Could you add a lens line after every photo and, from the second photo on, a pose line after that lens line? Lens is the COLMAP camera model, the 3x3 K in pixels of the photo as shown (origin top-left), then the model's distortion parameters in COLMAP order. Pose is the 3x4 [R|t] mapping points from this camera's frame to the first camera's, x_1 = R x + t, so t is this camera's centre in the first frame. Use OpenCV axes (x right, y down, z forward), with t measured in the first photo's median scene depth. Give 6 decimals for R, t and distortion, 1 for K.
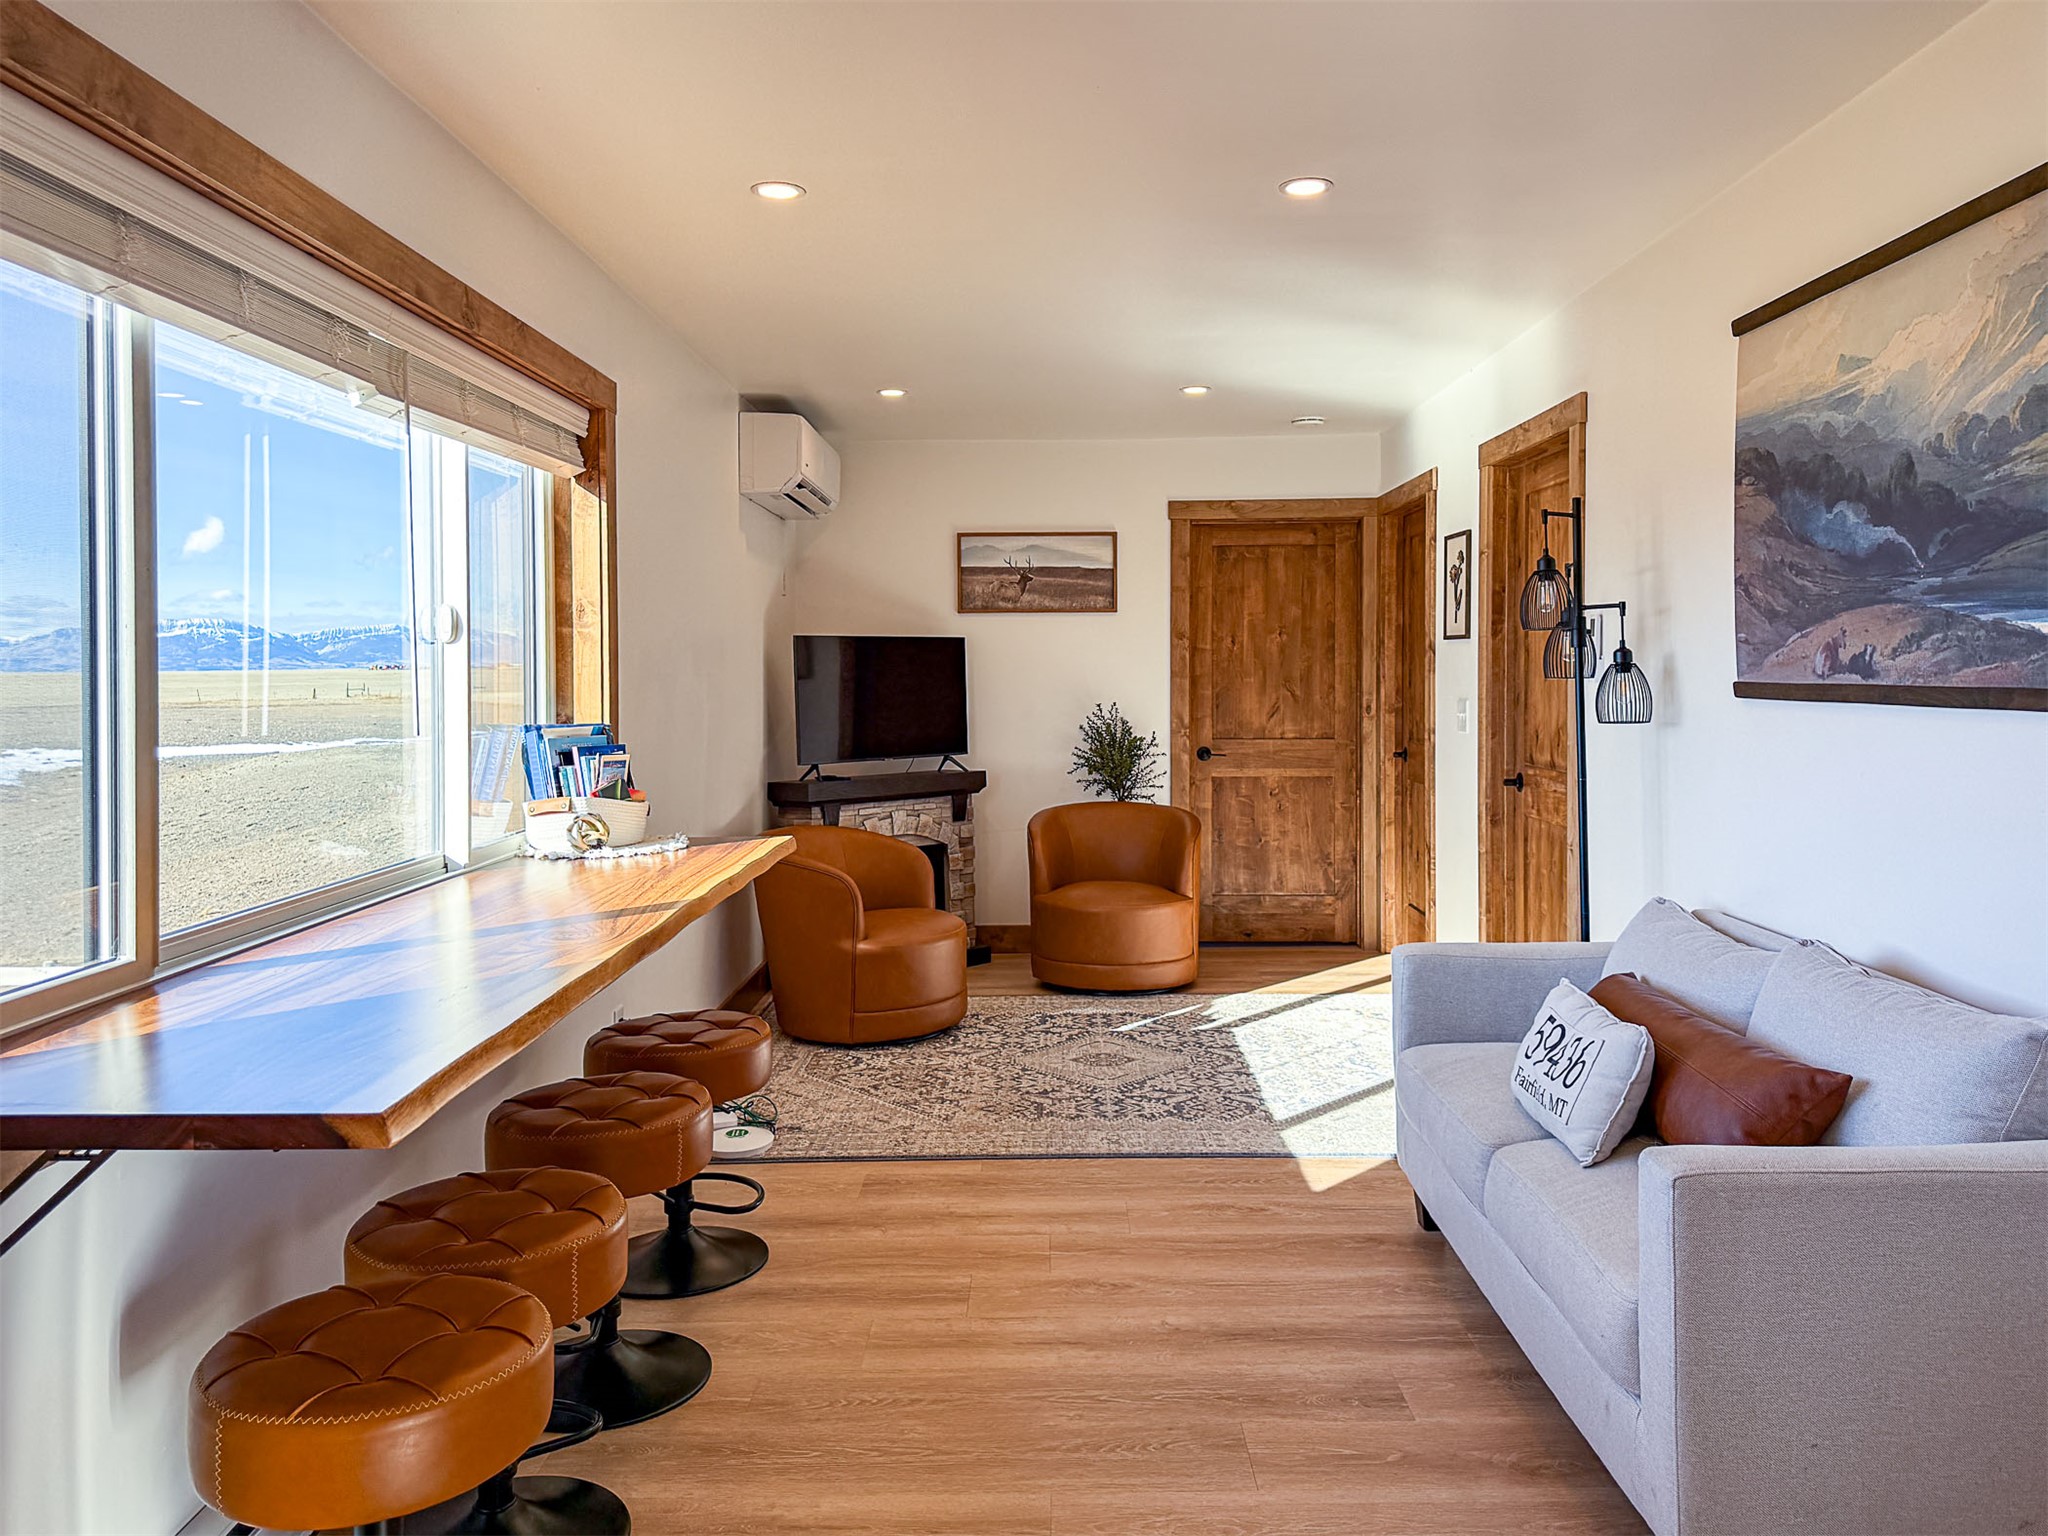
lens RADIAL K [[1679.2, 0, 1002.3], [0, 1679.2, 718.2], [0, 0, 1]] dist [0.121609, -0.226721]
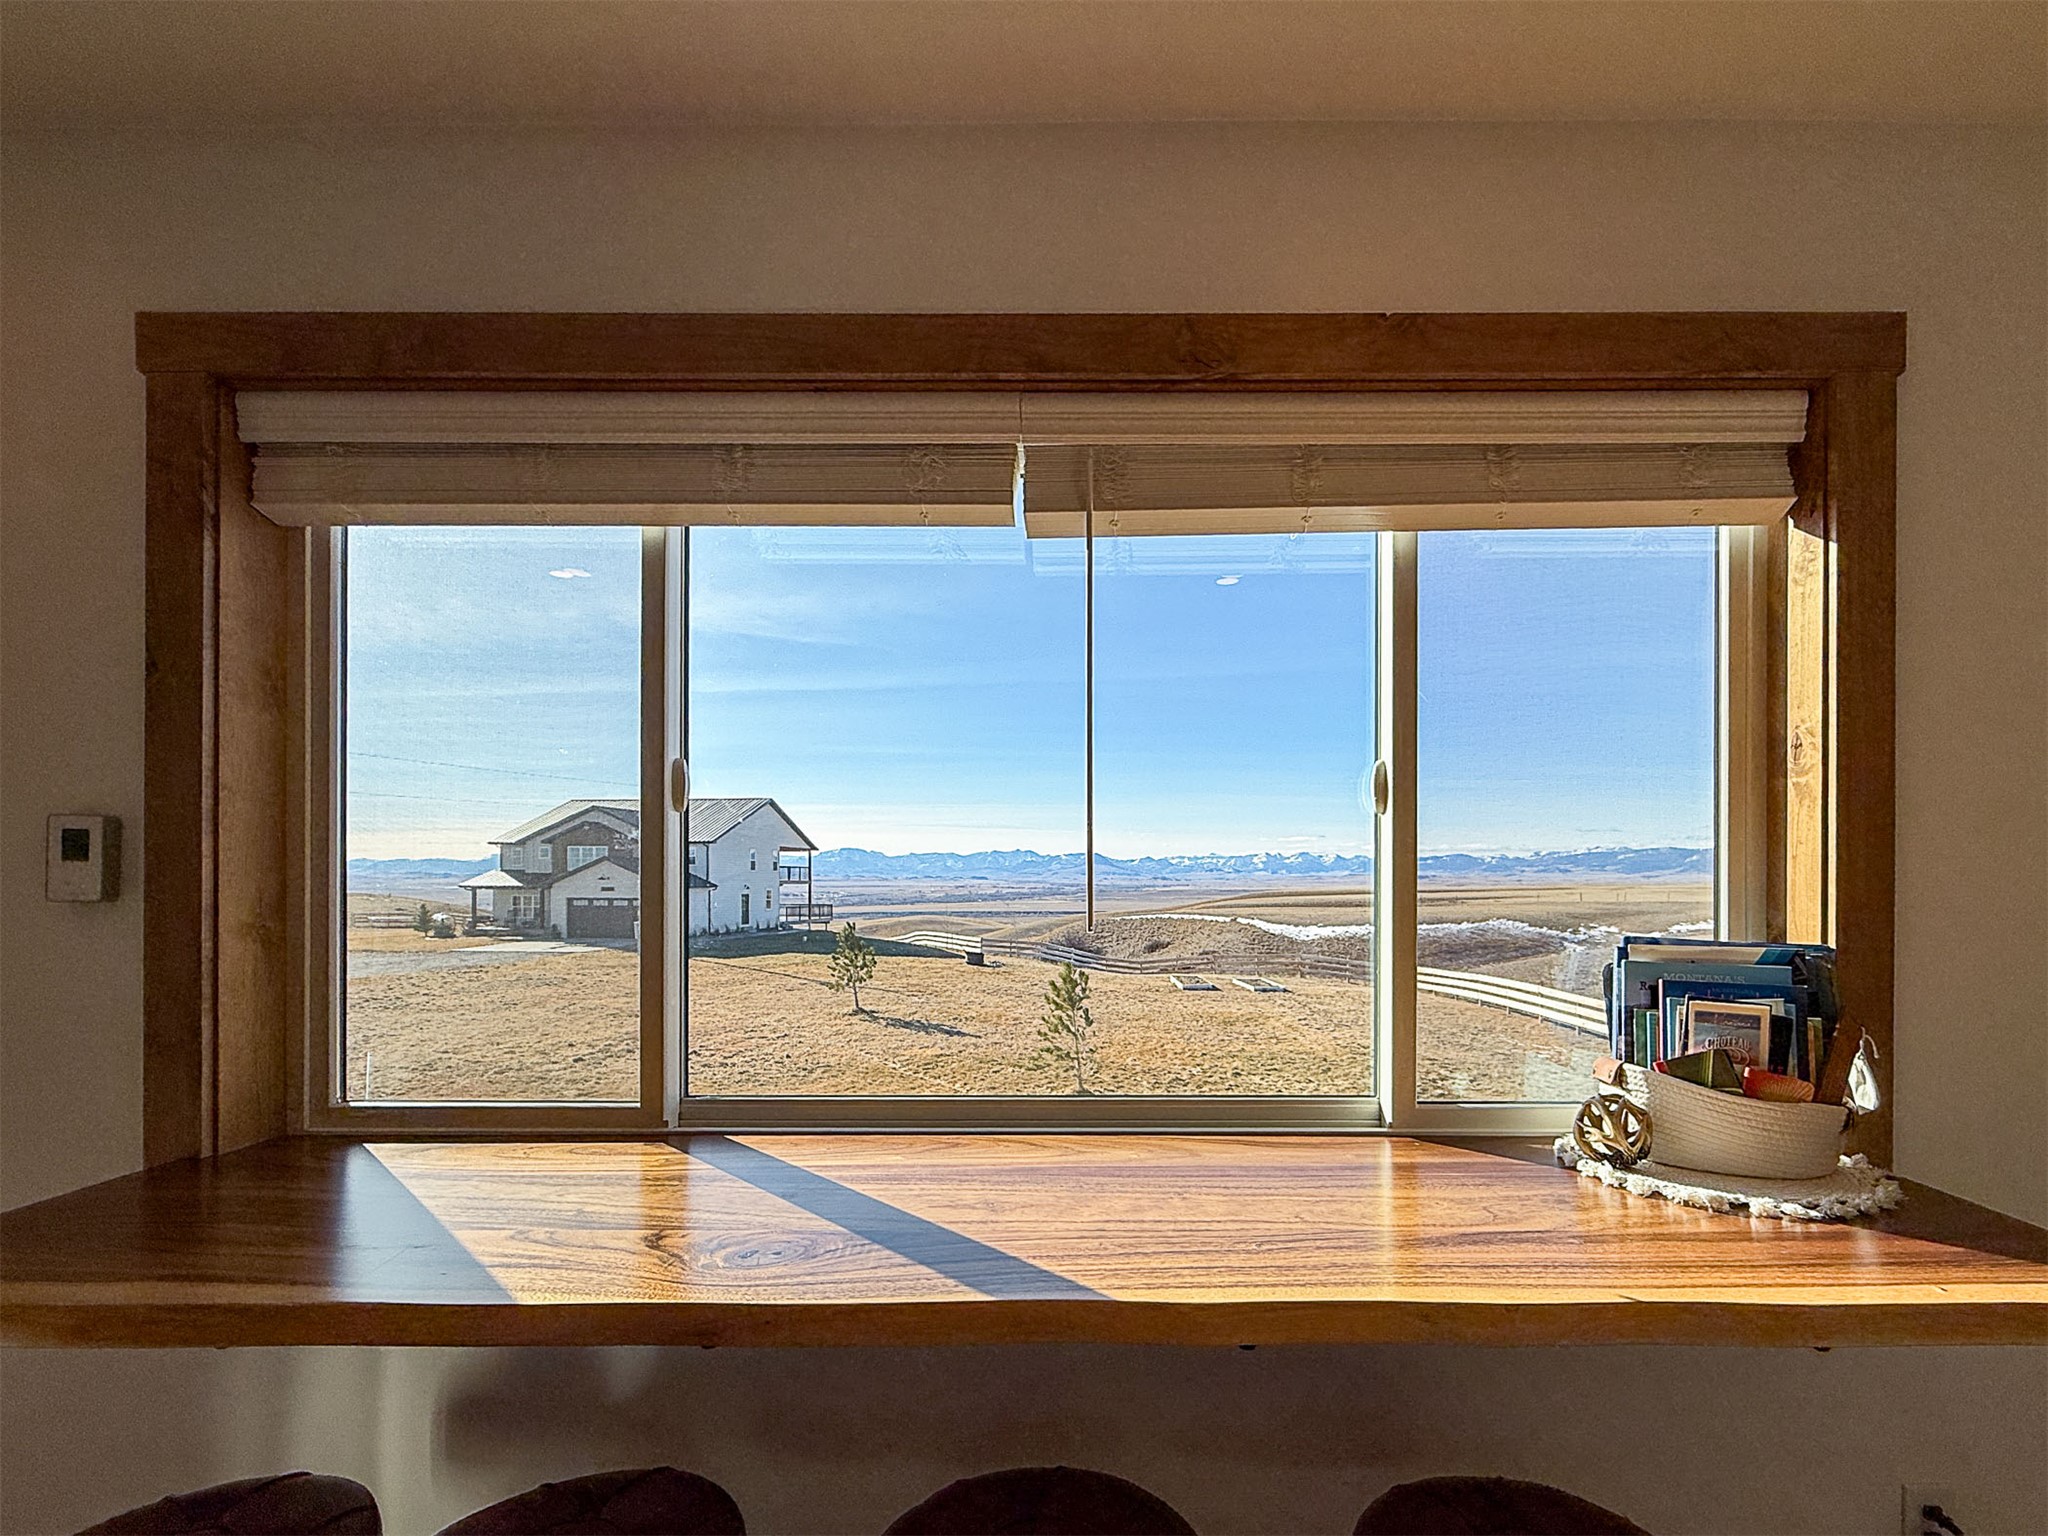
lens RADIAL K [[841.1, 0, 1024.0], [0, 841.1, 874.4], [0, 0, 1]] dist [-0.000908, -0.000416]
pose [[0.029008, 0.013112, -0.999493, 0.031535], [-0.029663, 0.999485, 0.012251, -0.015811], [0.999139, 0.029292, 0.029382, 0.740570]]
